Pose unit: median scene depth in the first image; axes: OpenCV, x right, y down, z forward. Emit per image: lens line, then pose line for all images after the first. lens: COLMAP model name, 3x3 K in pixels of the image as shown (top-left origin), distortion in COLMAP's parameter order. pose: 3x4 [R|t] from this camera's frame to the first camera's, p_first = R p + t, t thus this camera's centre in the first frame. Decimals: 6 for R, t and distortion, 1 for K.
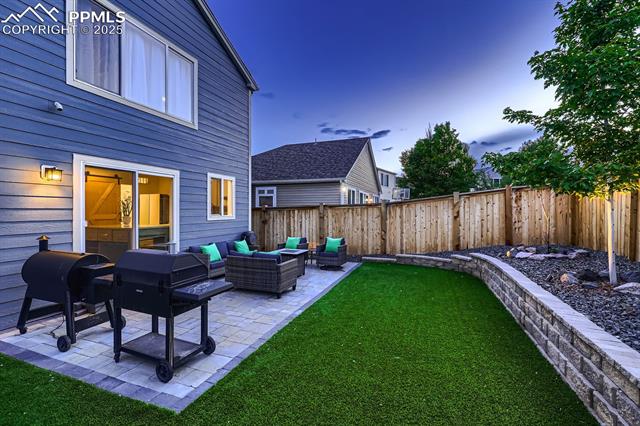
lens RADIAL K [[267.4, 0, 323.9], [0, 267.4, 211.6], [0, 0, 1]] dist [0.001871, 0.000527]
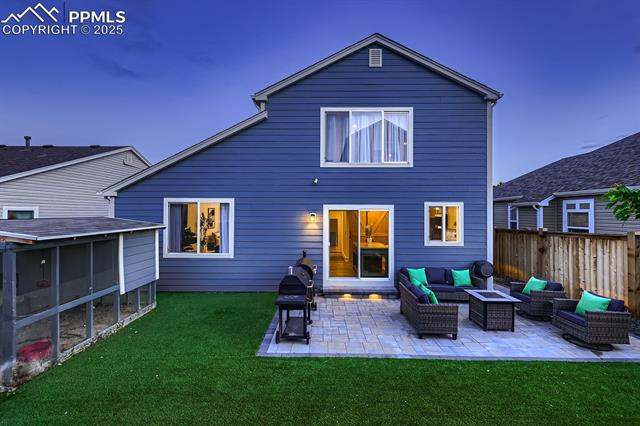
lens RADIAL K [[267.4, 0, 326.2], [0, 267.4, 212.7], [0, 0, 1]] dist [0.001871, 0.000527]
pose [[0.366098, -0.003445, -0.930570, 0.442784], [-0.012589, 0.999883, -0.008654, -0.088861], [0.930491, 0.014883, 0.366012, 0.220755]]
